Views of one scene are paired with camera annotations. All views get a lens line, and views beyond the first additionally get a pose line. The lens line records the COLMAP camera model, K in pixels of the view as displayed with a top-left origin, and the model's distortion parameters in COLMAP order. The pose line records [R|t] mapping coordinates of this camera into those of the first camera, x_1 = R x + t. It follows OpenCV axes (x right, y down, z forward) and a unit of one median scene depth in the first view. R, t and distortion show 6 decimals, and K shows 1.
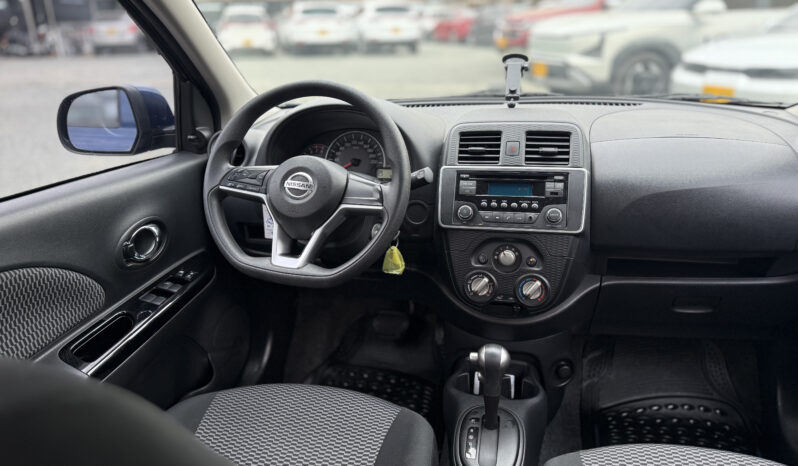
lens RADIAL K [[555.3, 0, 402.6], [0, 555.3, 236.9], [0, 0, 1]] dist [0.054468, -0.004870]
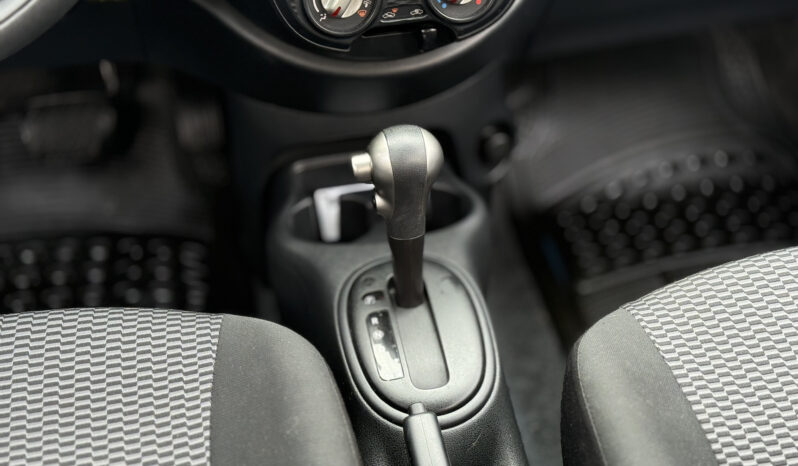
lens RADIAL K [[1163.6, 0, 399.2], [0, 1163.6, 230.6], [0, 0, 1]] dist [0.122339, 0.000000]
pose [[0.919279, -0.237740, 0.313696, -0.133003], [0.138061, 0.941104, 0.308645, -0.008336], [-0.368598, -0.240422, 0.897961, 0.165841]]
